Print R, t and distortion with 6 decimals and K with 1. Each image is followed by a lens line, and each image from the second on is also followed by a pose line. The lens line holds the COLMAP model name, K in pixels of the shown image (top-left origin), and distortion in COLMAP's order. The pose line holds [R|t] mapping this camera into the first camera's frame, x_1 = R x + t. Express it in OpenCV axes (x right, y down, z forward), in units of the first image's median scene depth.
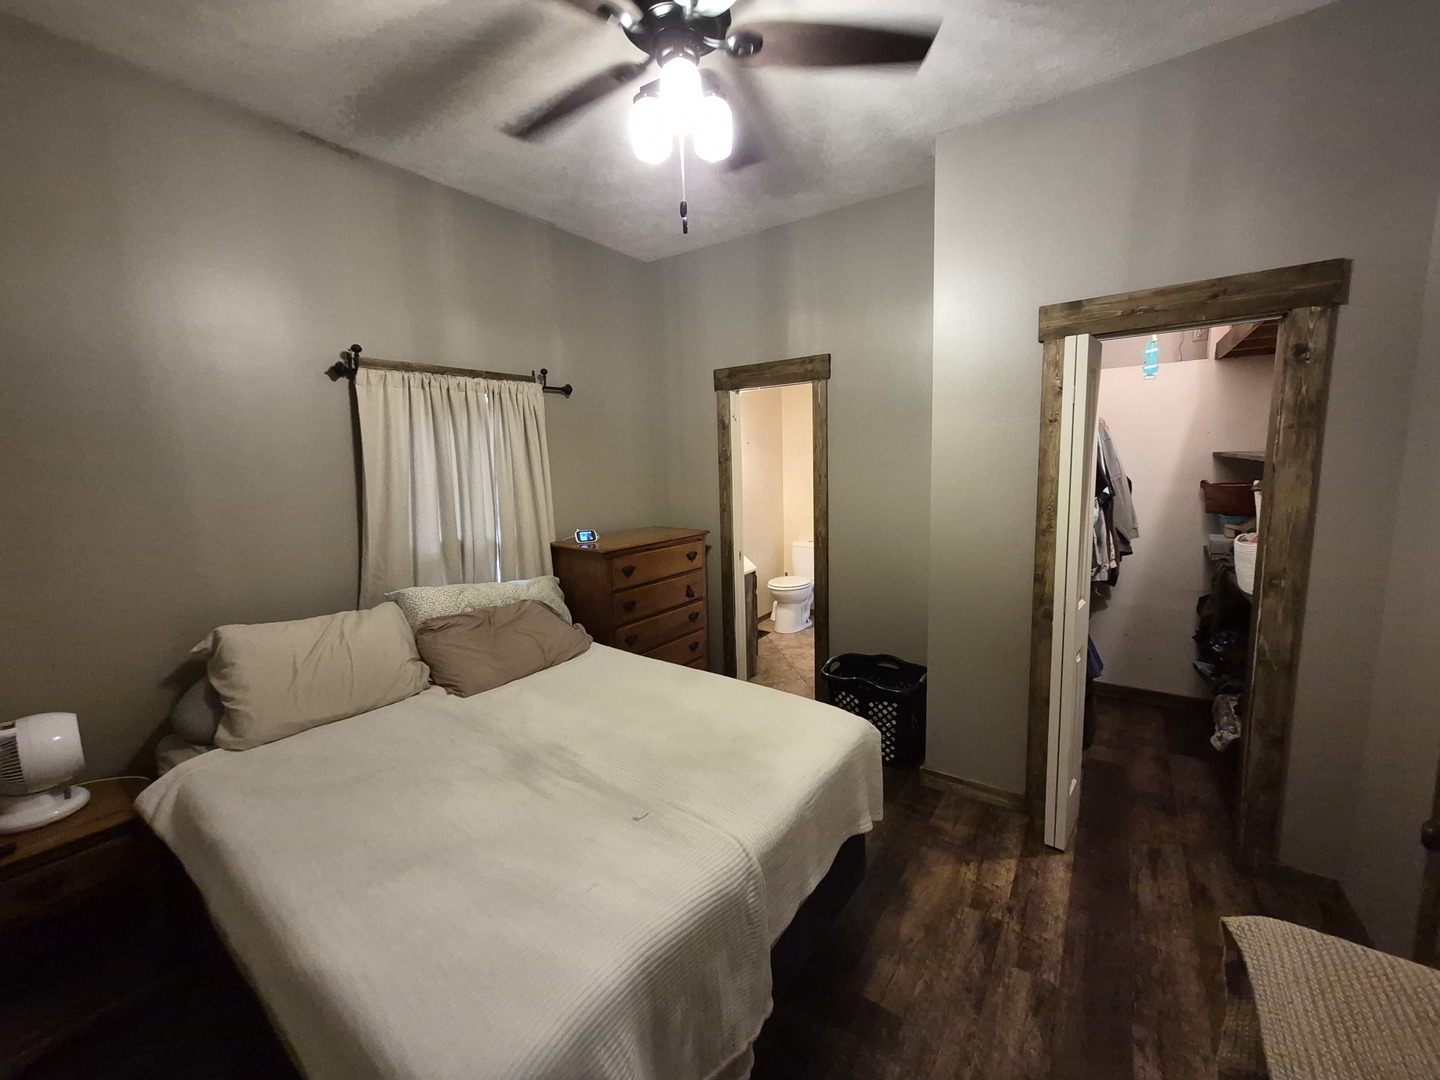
lens RADIAL K [[558.8, 0, 729.3], [0, 558.8, 531.1], [0, 0, 1]] dist [-0.001957, 0.000085]
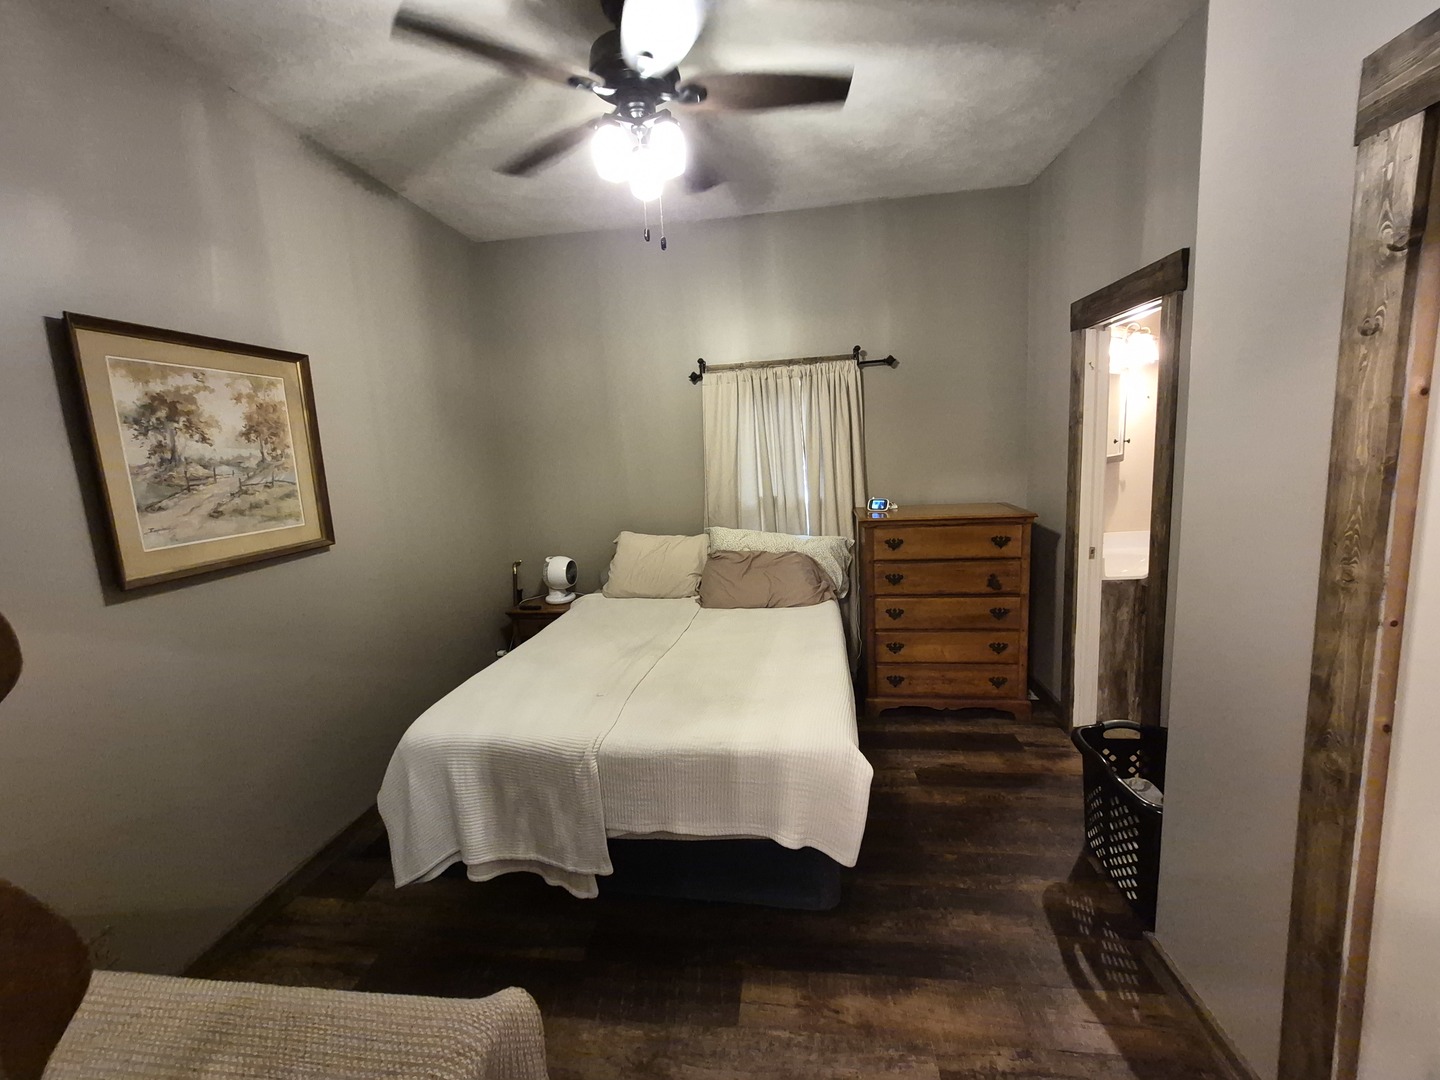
lens RADIAL K [[558.8, 0, 731.2], [0, 558.8, 531.0], [0, 0, 1]] dist [-0.001957, 0.000085]
pose [[0.471048, 0.137535, -0.871320, 0.558252], [-0.073004, 0.990460, 0.116874, -0.046499], [0.879081, 0.008557, 0.476595, 0.284924]]
